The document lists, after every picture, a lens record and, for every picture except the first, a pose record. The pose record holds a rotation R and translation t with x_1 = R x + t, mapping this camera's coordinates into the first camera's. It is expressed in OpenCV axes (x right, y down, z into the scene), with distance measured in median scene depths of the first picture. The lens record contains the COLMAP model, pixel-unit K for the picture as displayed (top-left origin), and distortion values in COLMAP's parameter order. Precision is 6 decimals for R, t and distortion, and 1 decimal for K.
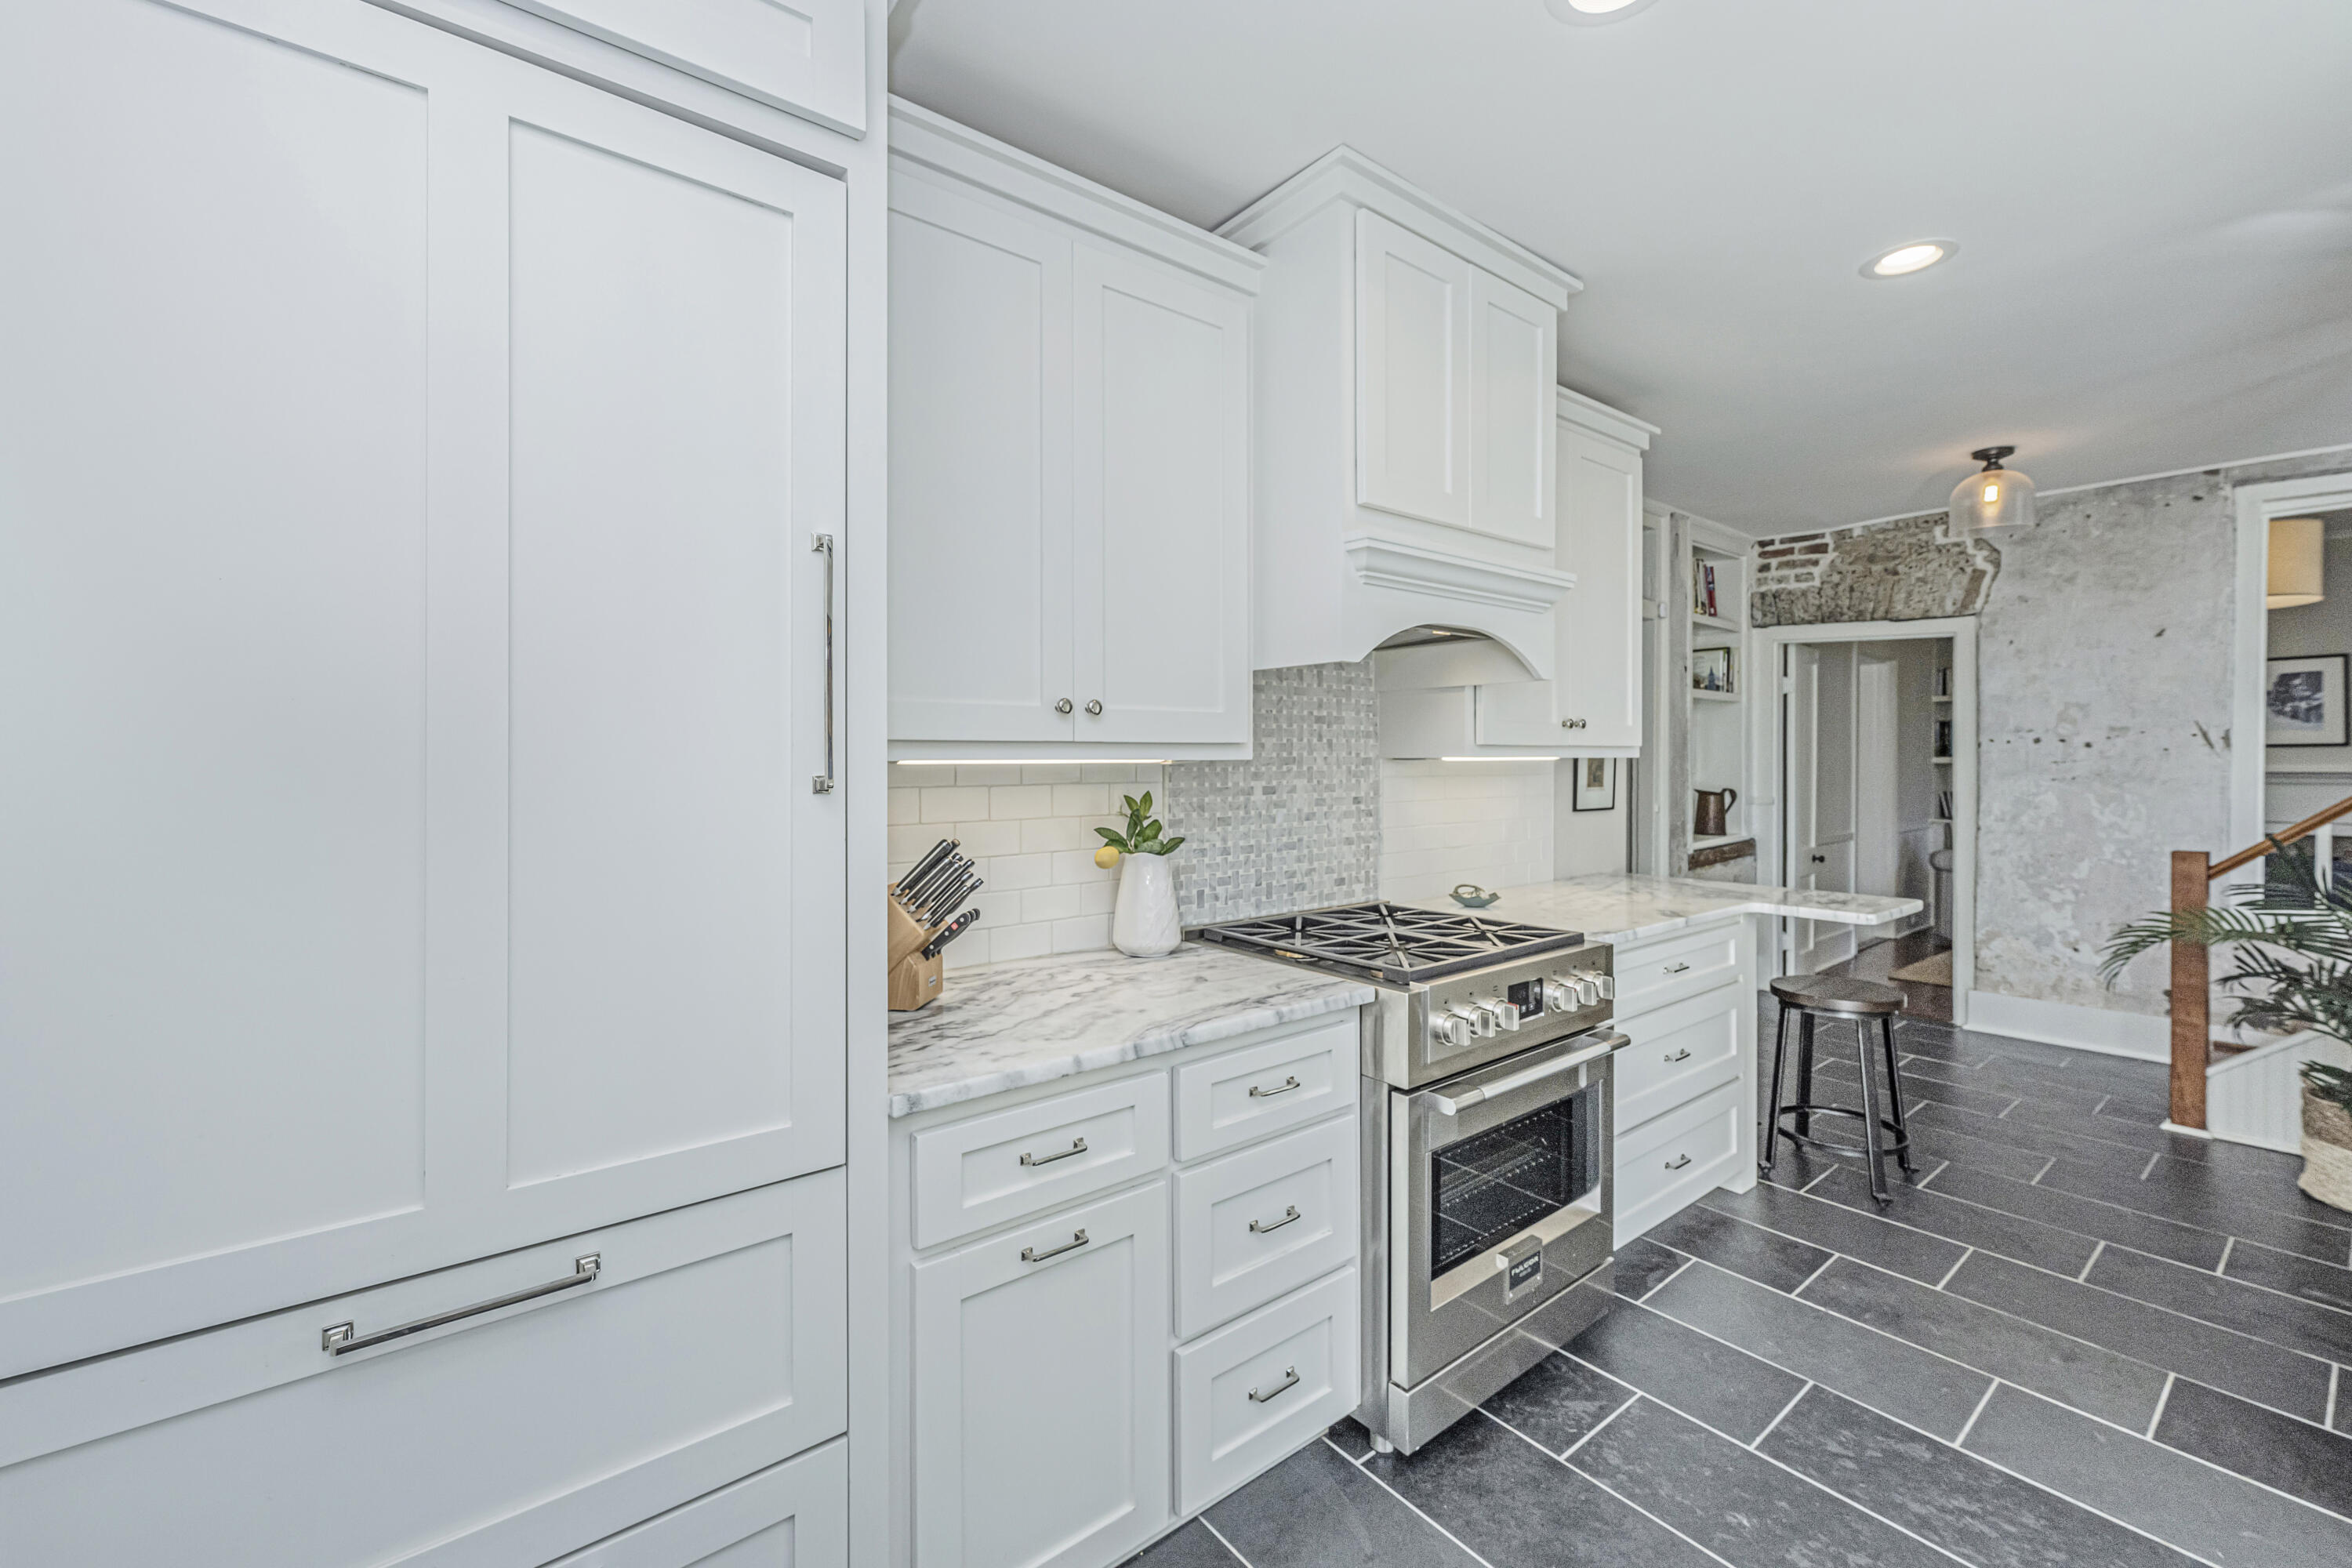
lens RADIAL K [[962.8, 0, 1120.5], [0, 962.8, 757.8], [0, 0, 1]] dist [-0.001691, 0.000015]
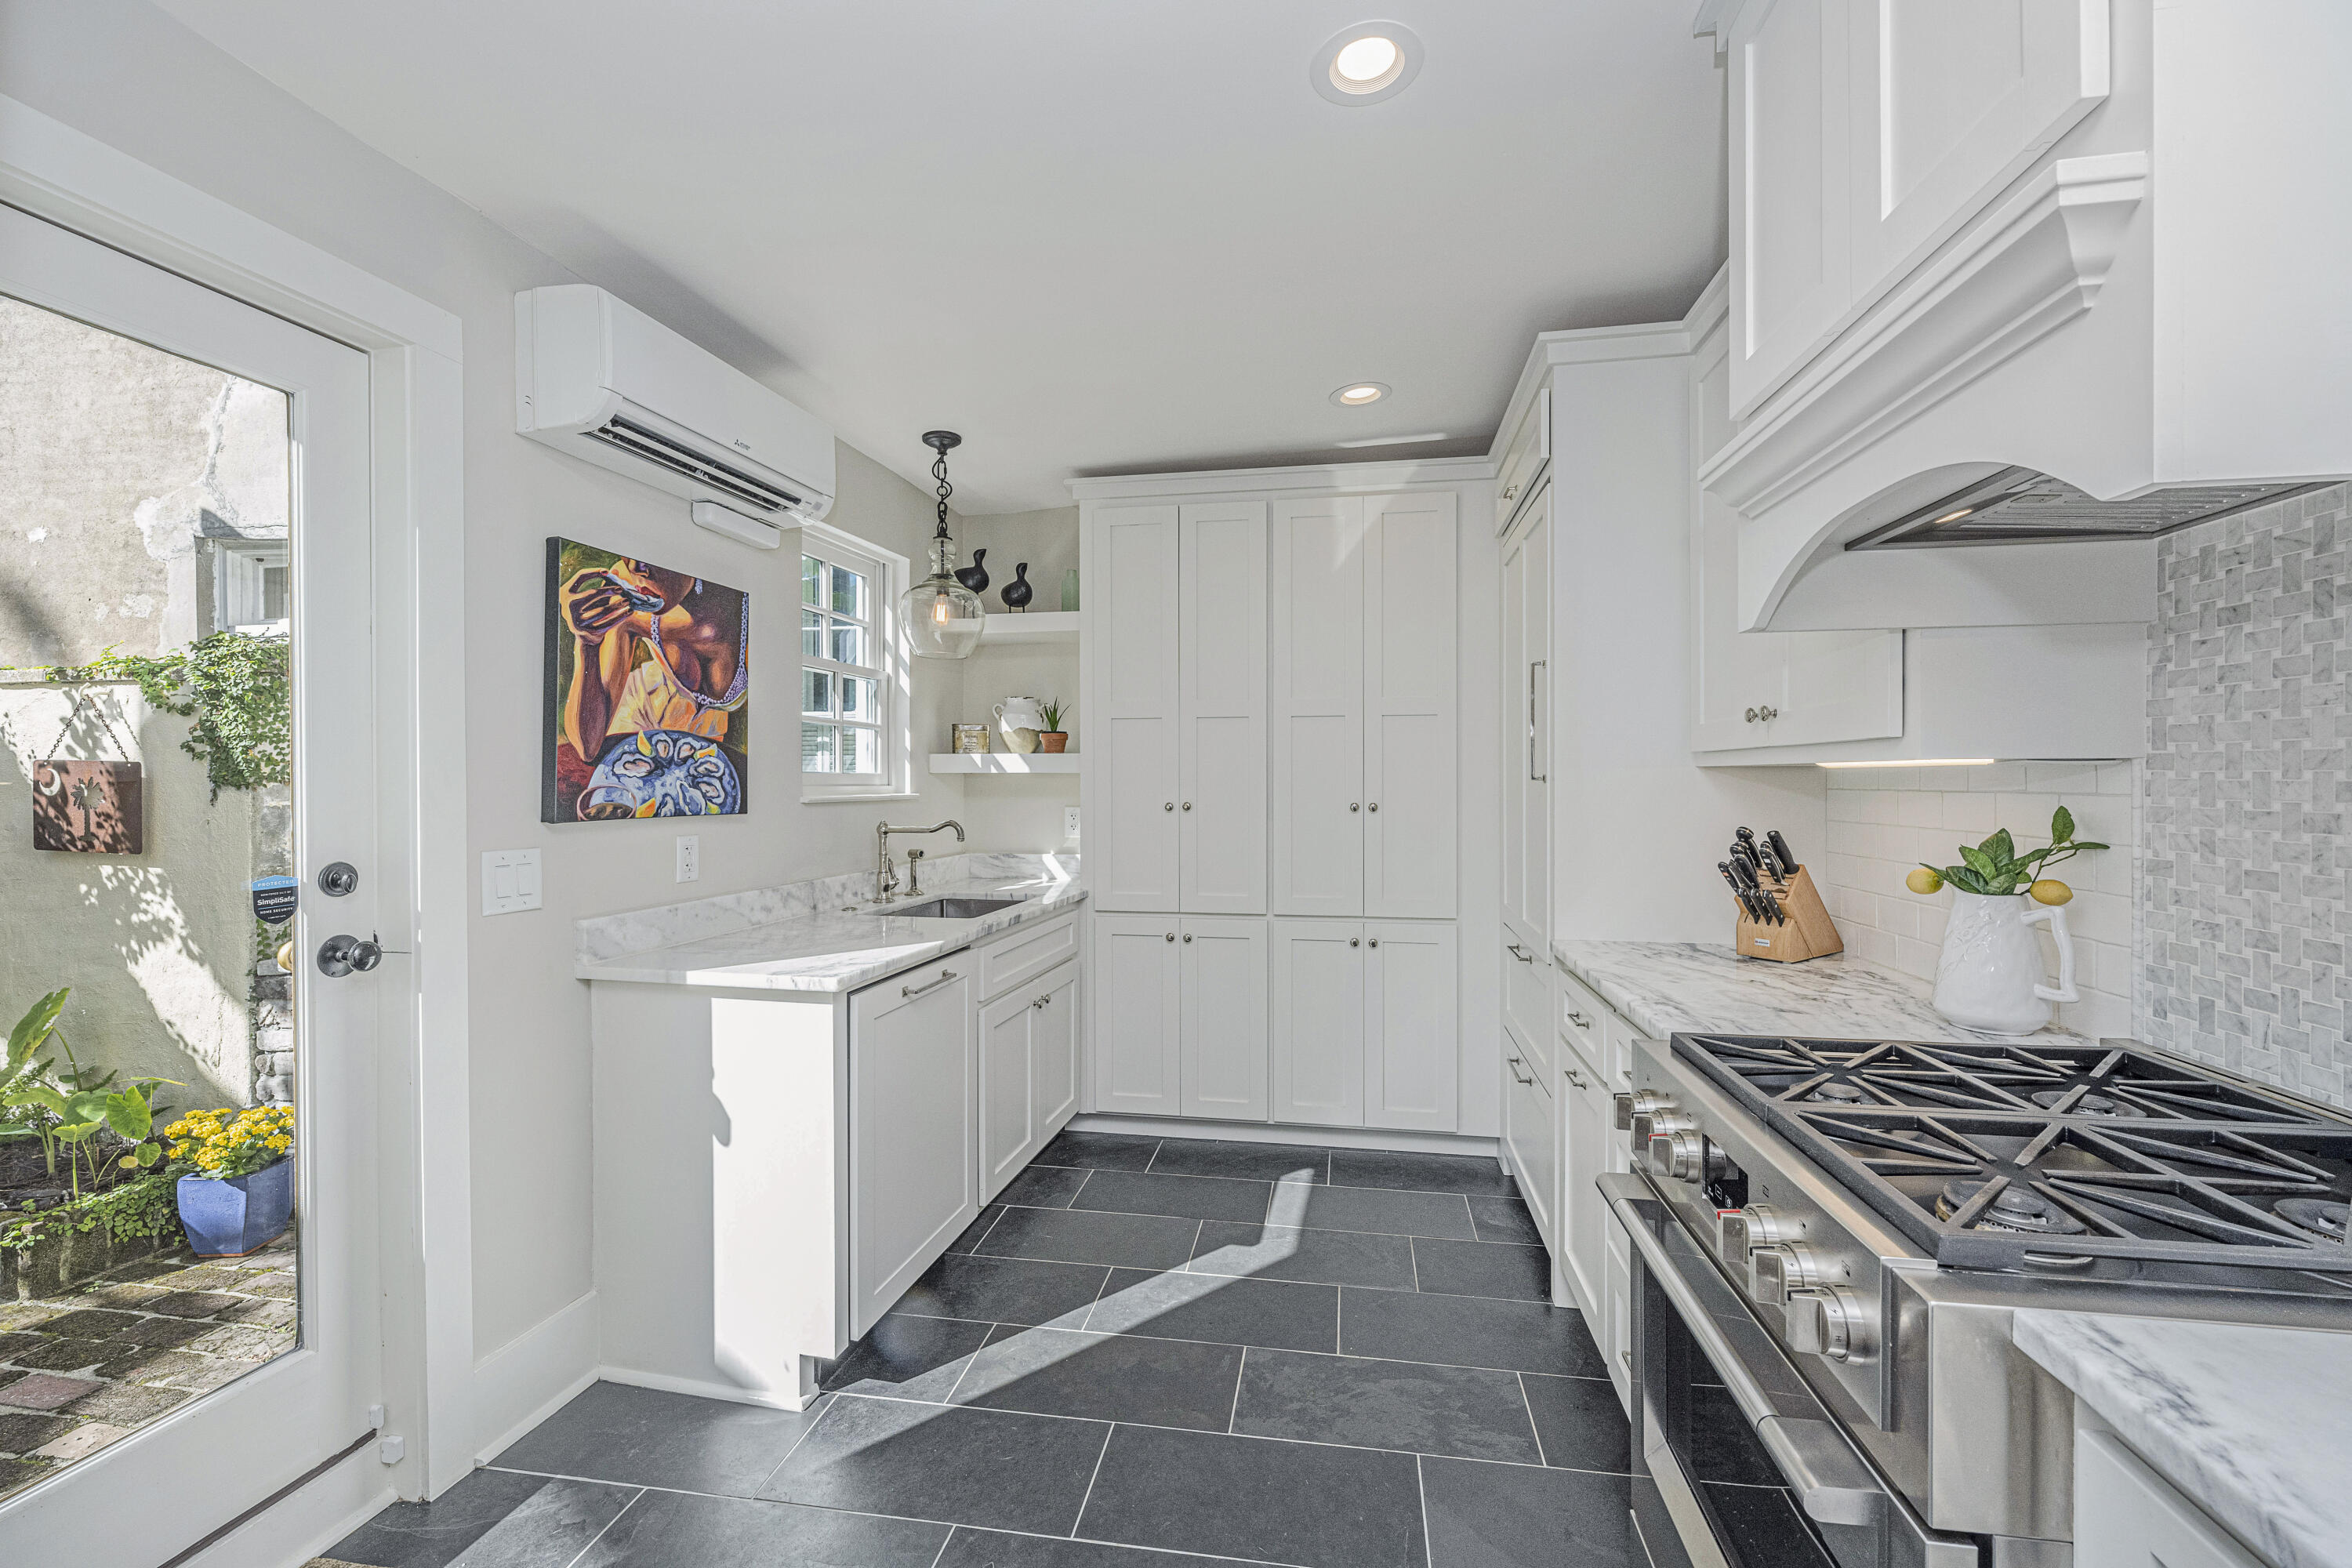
lens RADIAL K [[962.8, 0, 1197.6], [0, 962.8, 785.4], [0, 0, 1]] dist [-0.001691, 0.000015]
pose [[-0.705579, 0.009818, -0.708563, 0.479262], [0.004166, 0.999944, 0.009708, 0.005988], [0.708619, 0.003898, -0.705581, 0.546765]]
